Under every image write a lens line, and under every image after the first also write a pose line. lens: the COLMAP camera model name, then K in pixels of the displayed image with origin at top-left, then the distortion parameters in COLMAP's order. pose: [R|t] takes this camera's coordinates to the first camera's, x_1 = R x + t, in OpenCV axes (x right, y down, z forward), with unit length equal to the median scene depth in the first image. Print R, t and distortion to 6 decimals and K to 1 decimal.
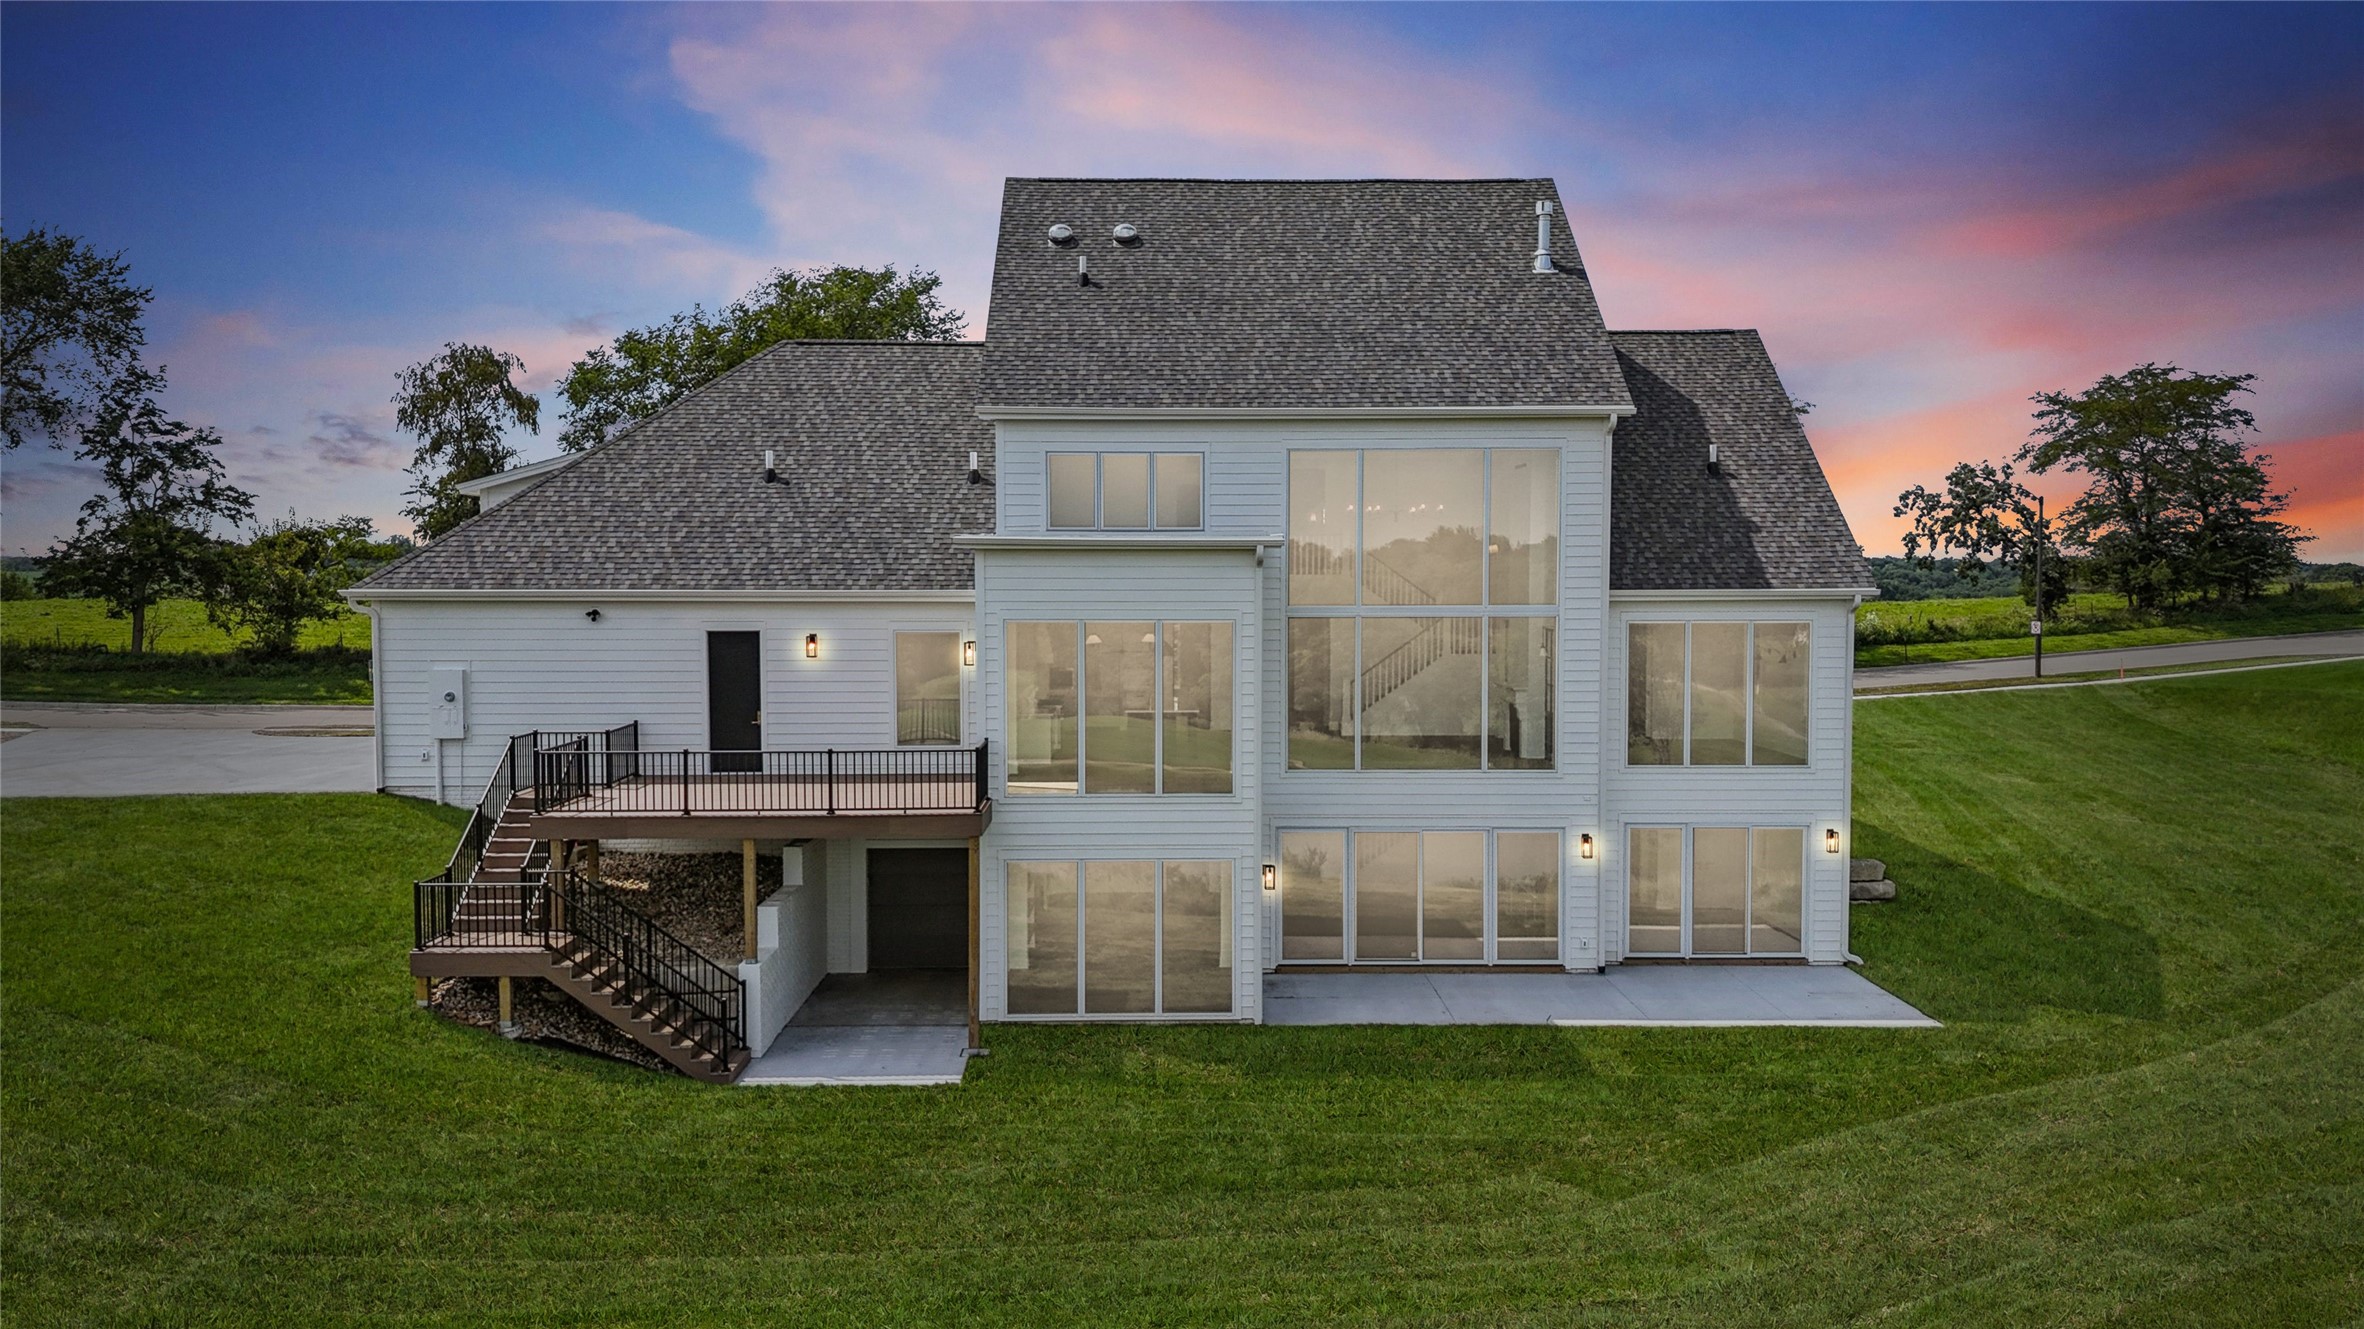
lens RADIAL K [[1773.4, 0, 1176.9], [0, 1773.4, 681.1], [0, 0, 1]] dist [0.066442, -0.057388]
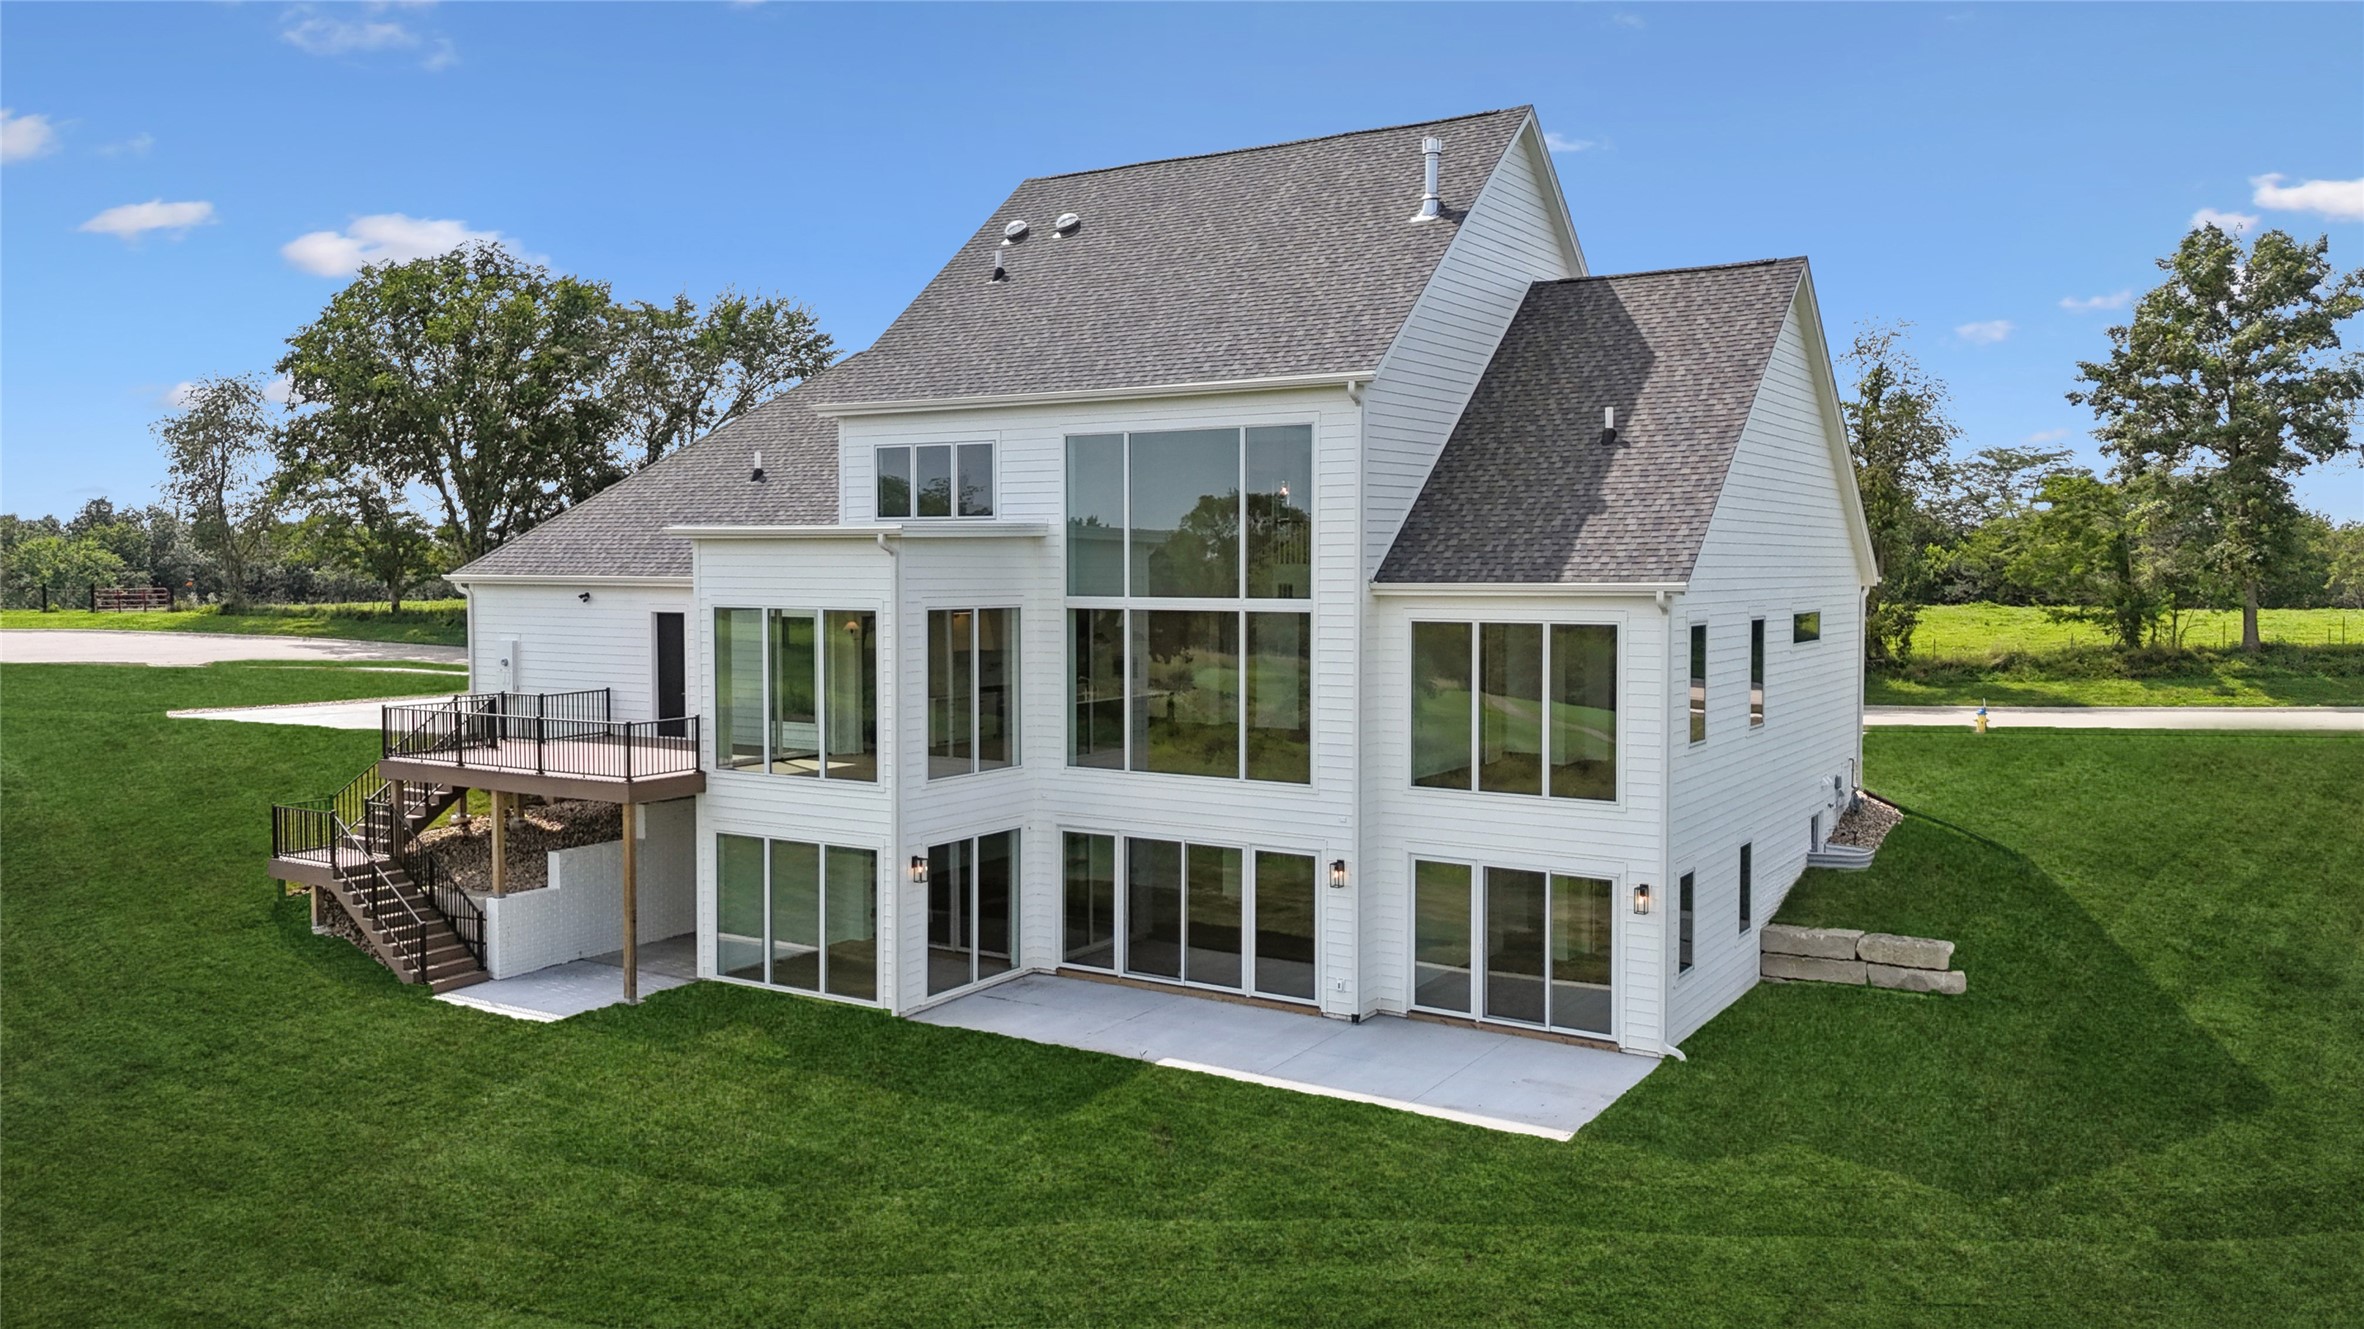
lens RADIAL K [[1773.4, 0, 1179.0], [0, 1773.4, 660.4], [0, 0, 1]] dist [0.066442, -0.057388]
pose [[0.836334, 0.031214, -0.547330, 0.646441], [-0.035247, 0.999374, 0.003134, -0.012642], [0.547085, 0.016671, 0.836911, 0.226951]]
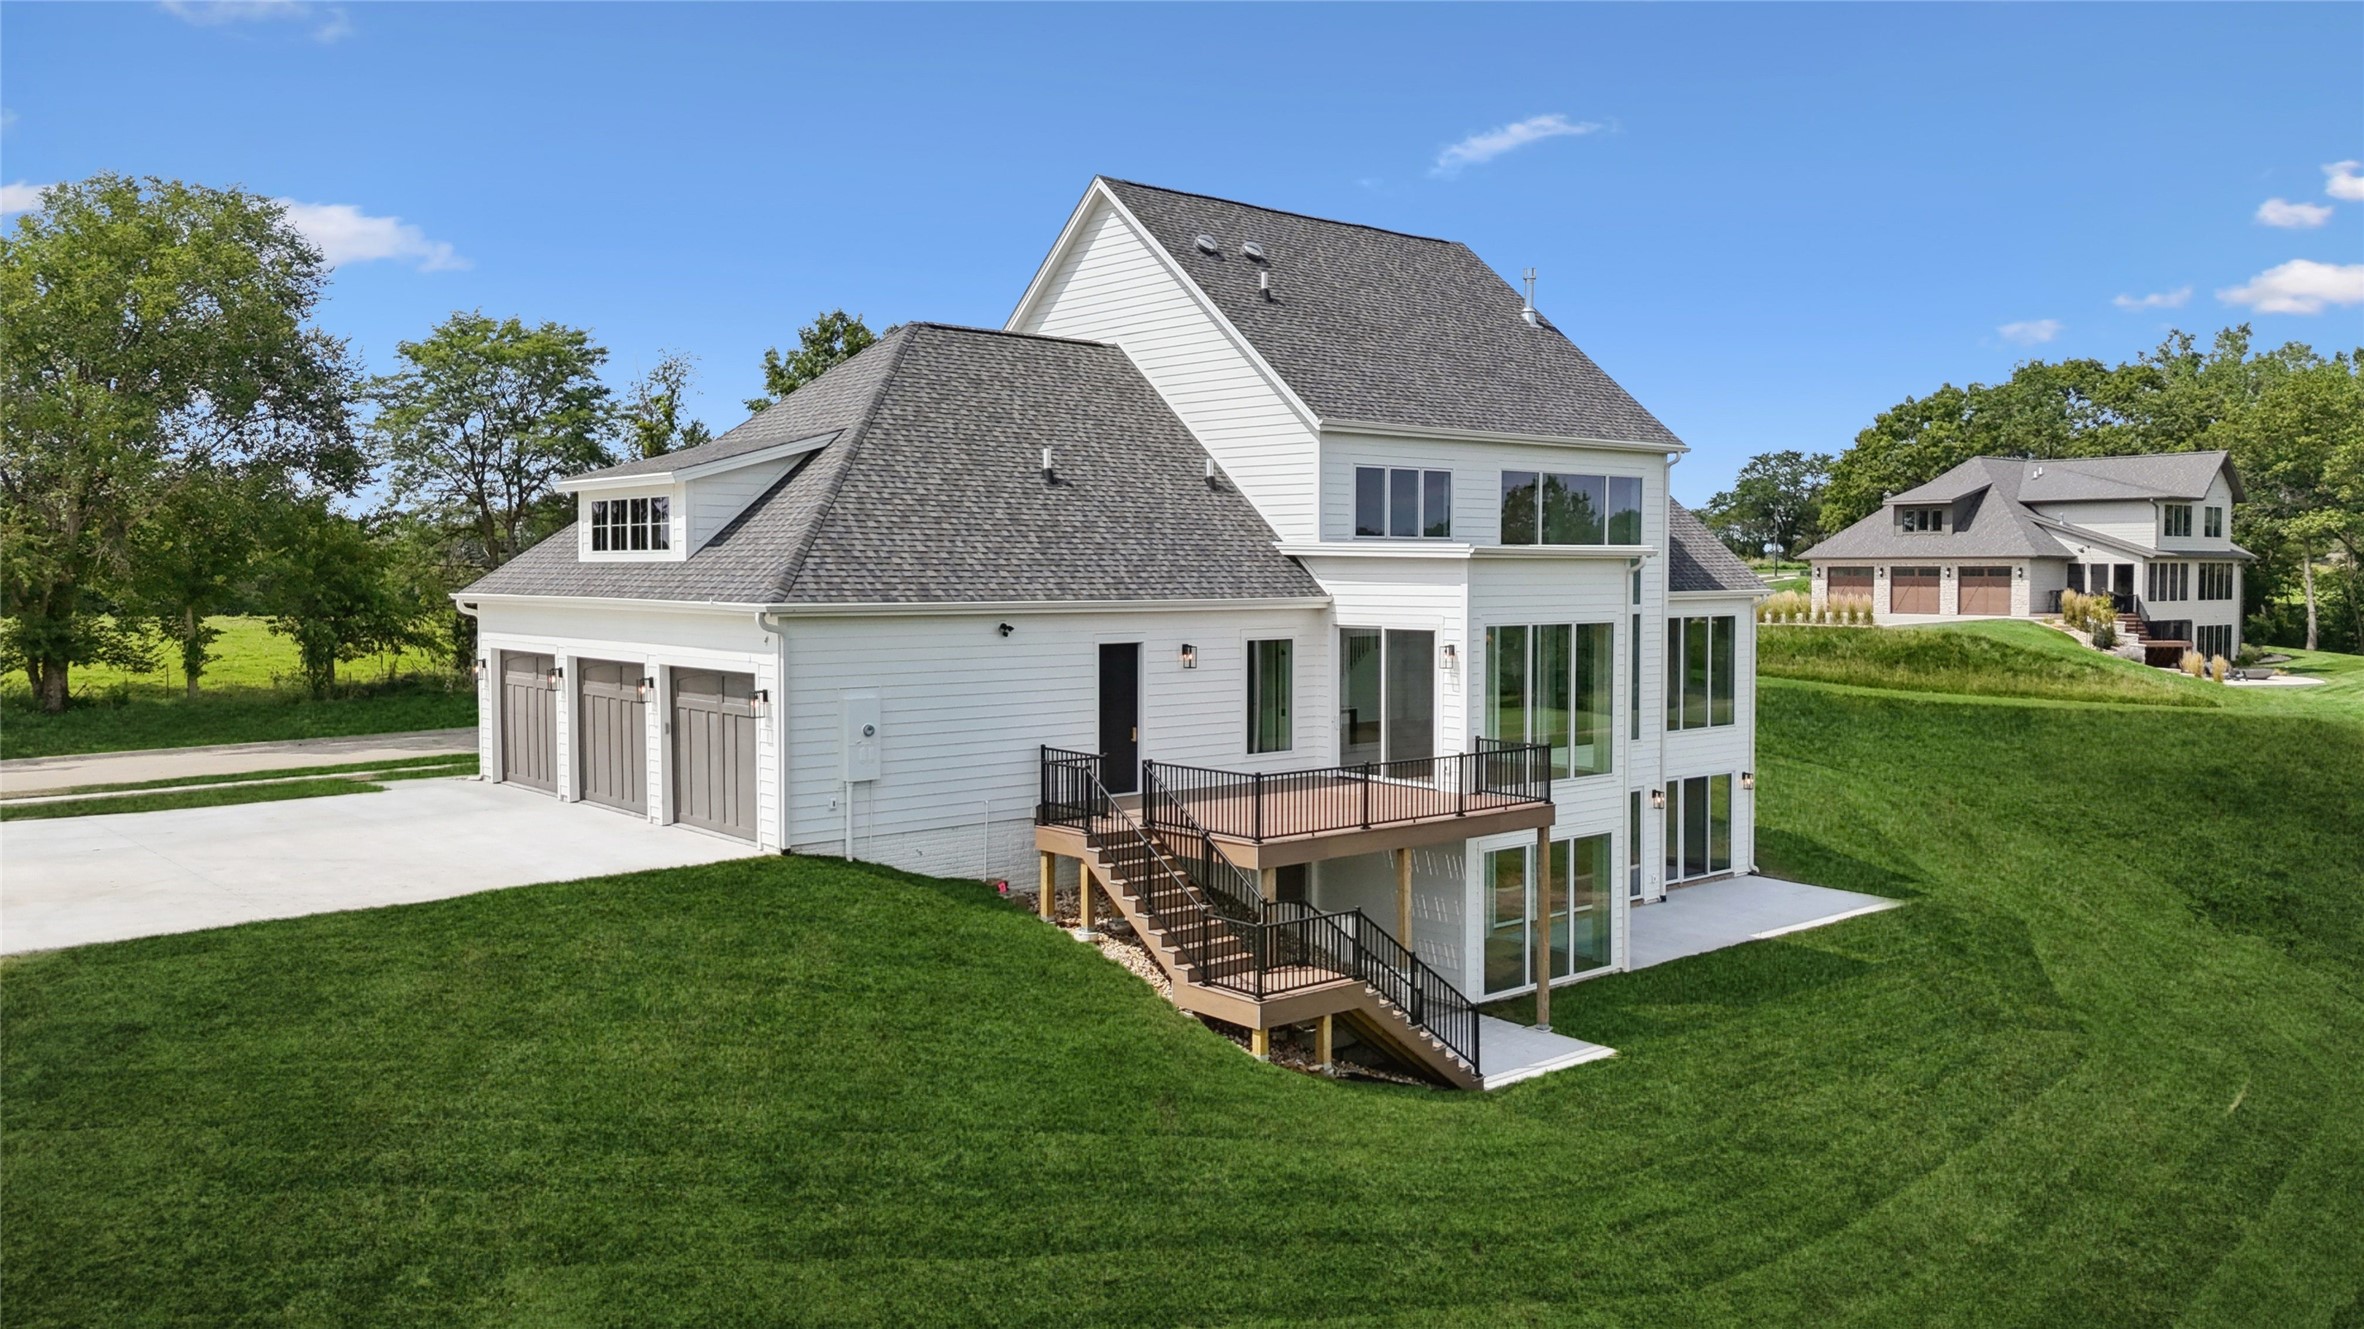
lens RADIAL K [[1773.4, 0, 1165.1], [0, 1773.4, 641.8], [0, 0, 1]] dist [0.066442, -0.057388]
pose [[0.767286, -0.026349, 0.640763, -0.828389], [0.039748, 0.999189, -0.006508, -0.021854], [-0.640072, 0.030462, 0.767711, 0.269593]]
